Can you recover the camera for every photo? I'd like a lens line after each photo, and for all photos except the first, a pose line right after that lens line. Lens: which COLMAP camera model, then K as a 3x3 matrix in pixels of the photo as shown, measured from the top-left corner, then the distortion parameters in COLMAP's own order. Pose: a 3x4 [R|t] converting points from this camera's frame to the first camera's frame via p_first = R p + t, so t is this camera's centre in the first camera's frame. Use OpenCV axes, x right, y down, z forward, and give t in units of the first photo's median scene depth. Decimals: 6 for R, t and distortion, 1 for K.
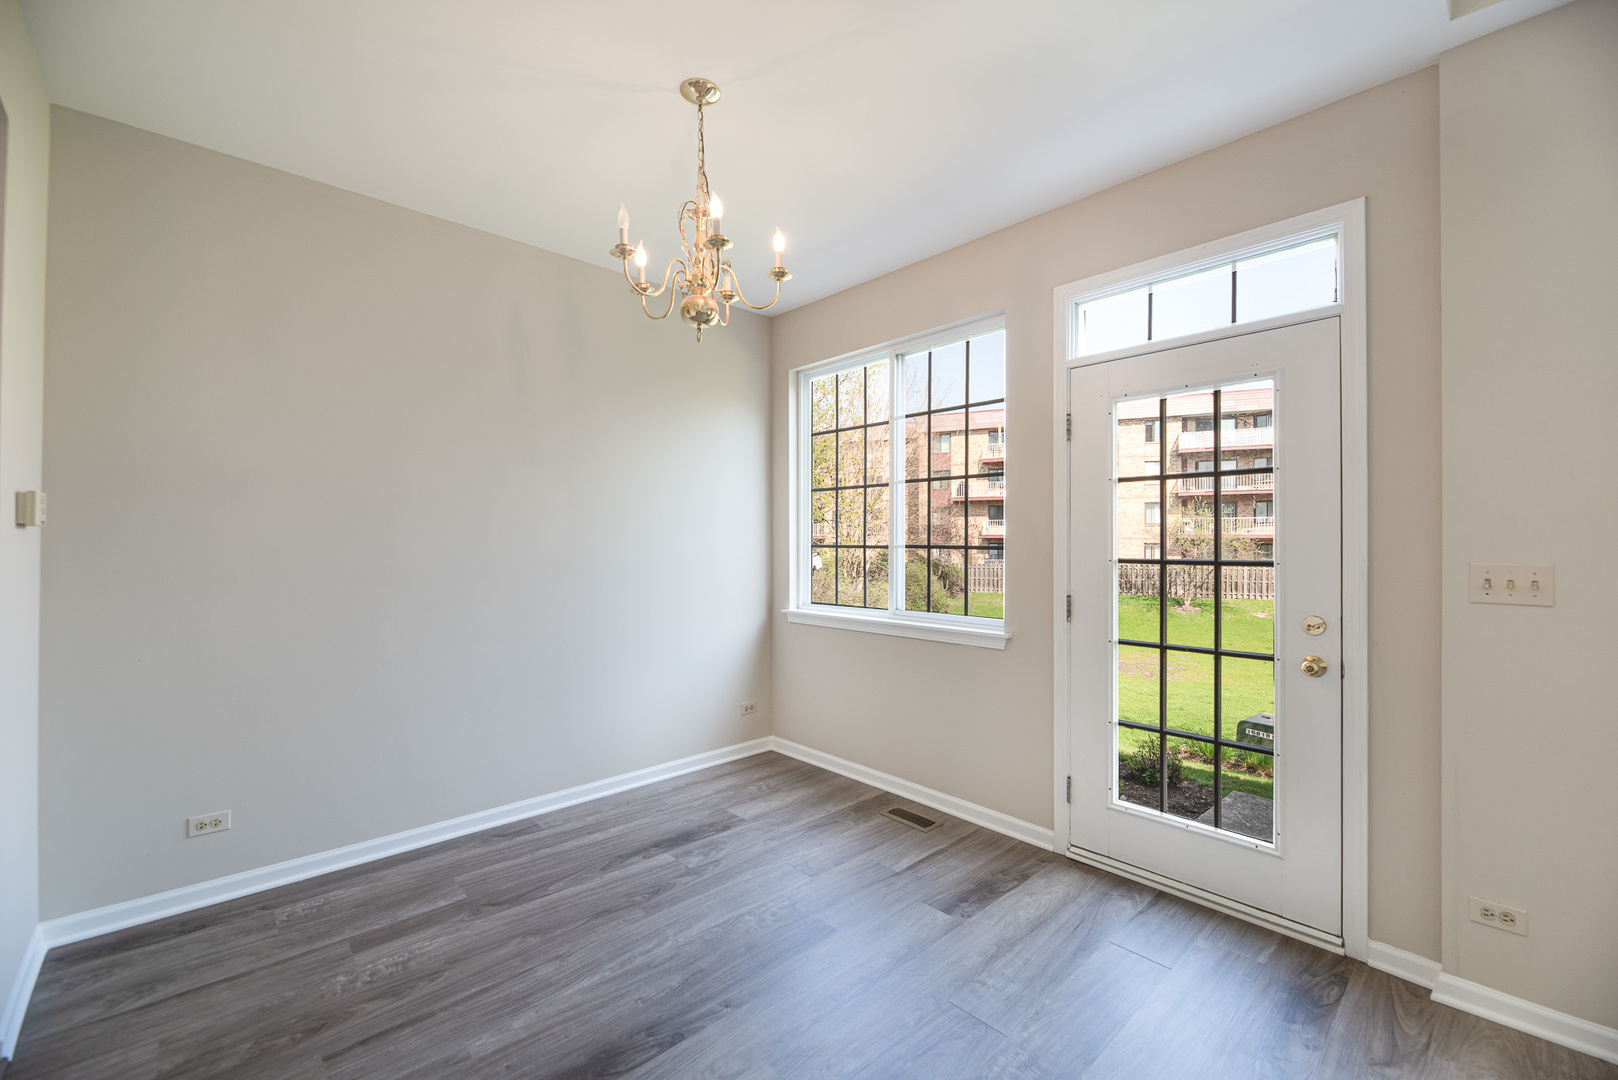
lens RADIAL K [[667.8, 0, 820.6], [0, 667.8, 541.0], [0, 0, 1]] dist [-0.002467, -0.000642]
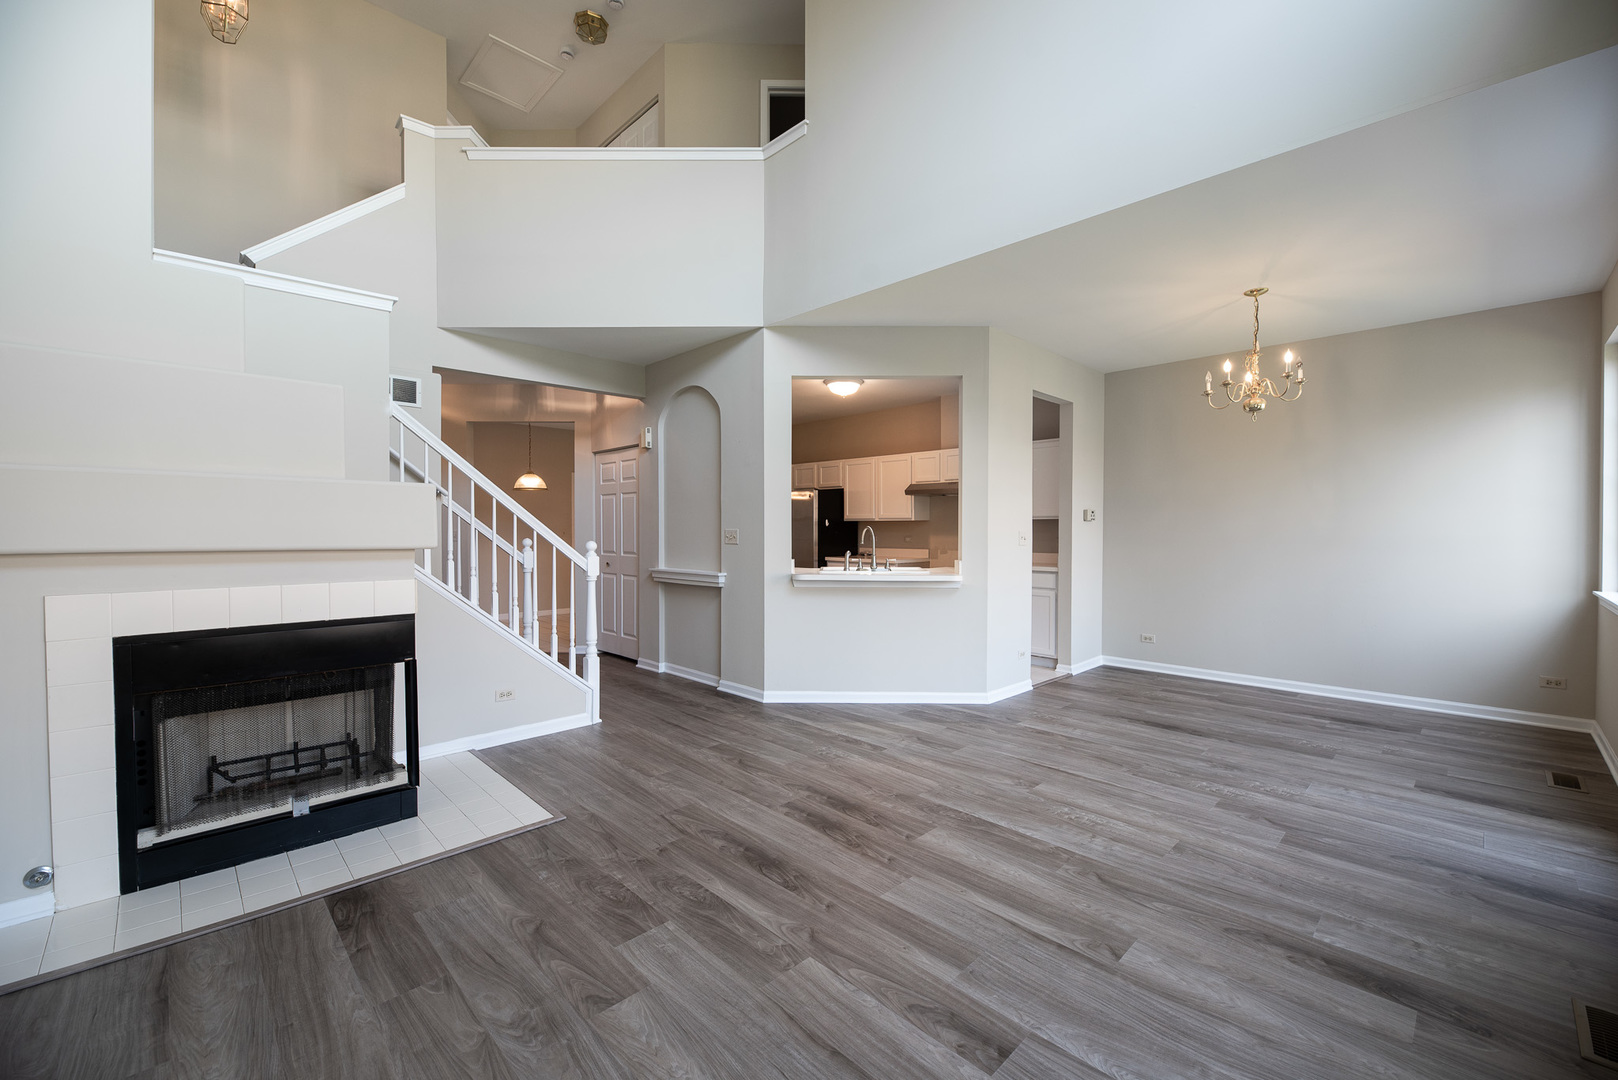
lens RADIAL K [[665.3, 0, 811.6], [0, 665.3, 535.2], [0, 0, 1]] dist [-0.008410, -0.000715]
pose [[0.012155, 0.010899, -0.999867, 1.397893], [0.003563, 0.999934, 0.010943, 0.007774], [0.999920, -0.003695, 0.012116, -0.258551]]
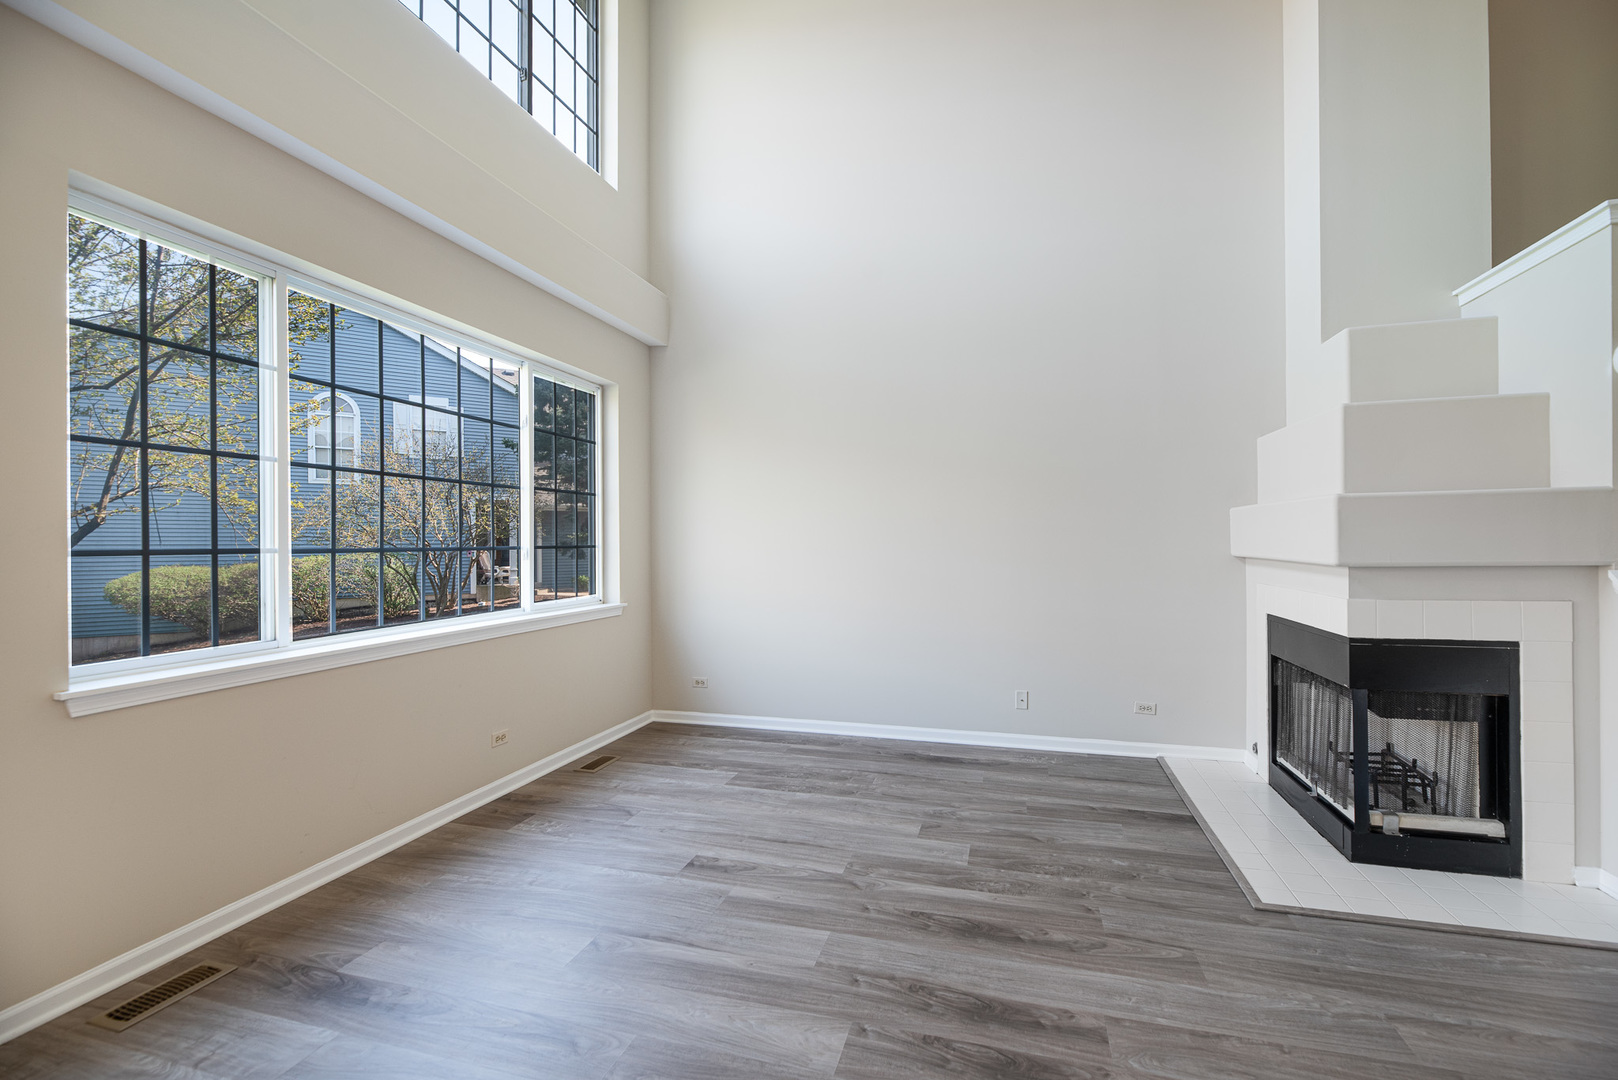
lens RADIAL K [[674.2, 0, 820.3], [0, 674.2, 542.2], [0, 0, 1]] dist [-0.002076, -0.000755]
pose [[-0.511287, 0.001097, 0.859410, -0.210856], [0.002210, 0.999998, 0.000039, 0.014198], [-0.859407, 0.001919, -0.511288, 0.285516]]
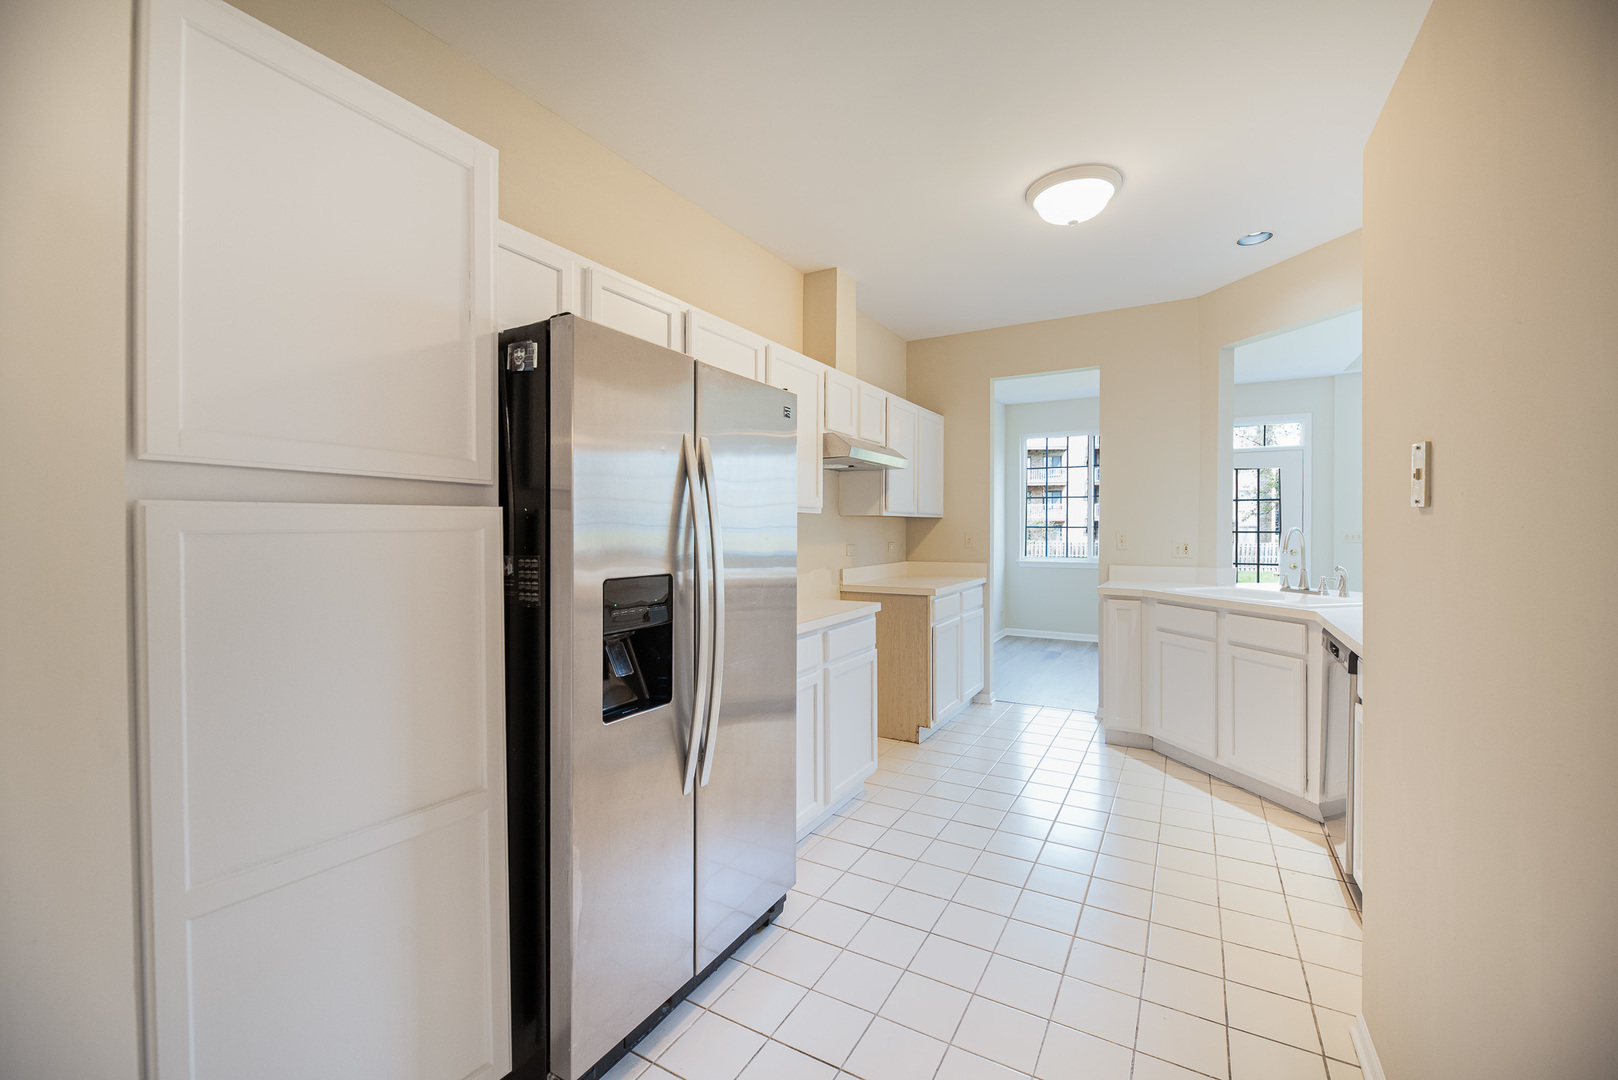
lens RADIAL K [[658.1, 0, 828.2], [0, 658.1, 532.2], [0, 0, 1]] dist [0.000667, -0.003312]
pose [[0.953988, -0.005037, 0.299803, -1.804853], [0.001369, 0.999922, 0.012446, -0.003307], [-0.299842, -0.011463, 0.953920, -1.002595]]
